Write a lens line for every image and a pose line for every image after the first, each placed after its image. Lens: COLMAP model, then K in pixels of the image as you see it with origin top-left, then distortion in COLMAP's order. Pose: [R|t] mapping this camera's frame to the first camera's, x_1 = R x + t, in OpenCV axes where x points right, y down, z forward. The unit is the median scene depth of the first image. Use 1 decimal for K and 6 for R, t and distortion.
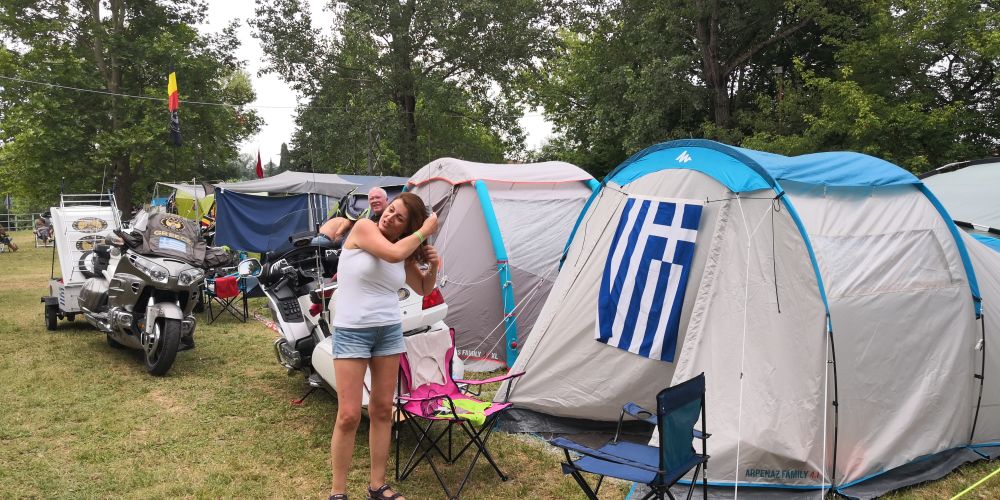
lens RADIAL K [[812.4, 0, 500.0], [0, 812.4, 250.0], [0, 0, 1]] dist [0.036915, -0.086155]
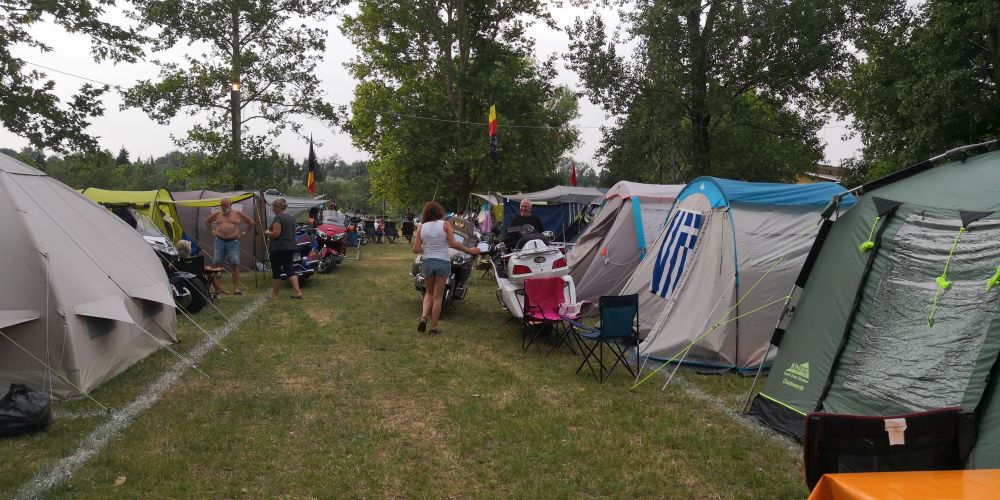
lens RADIAL K [[812.4, 0, 500.0], [0, 812.4, 250.0], [0, 0, 1]] dist [0.036915, -0.086155]
pose [[0.918824, 0.033619, -0.393233, 0.078377], [-0.036746, 0.999325, -0.000425, 0.005367], [0.392953, 0.014840, 0.919439, -0.112749]]
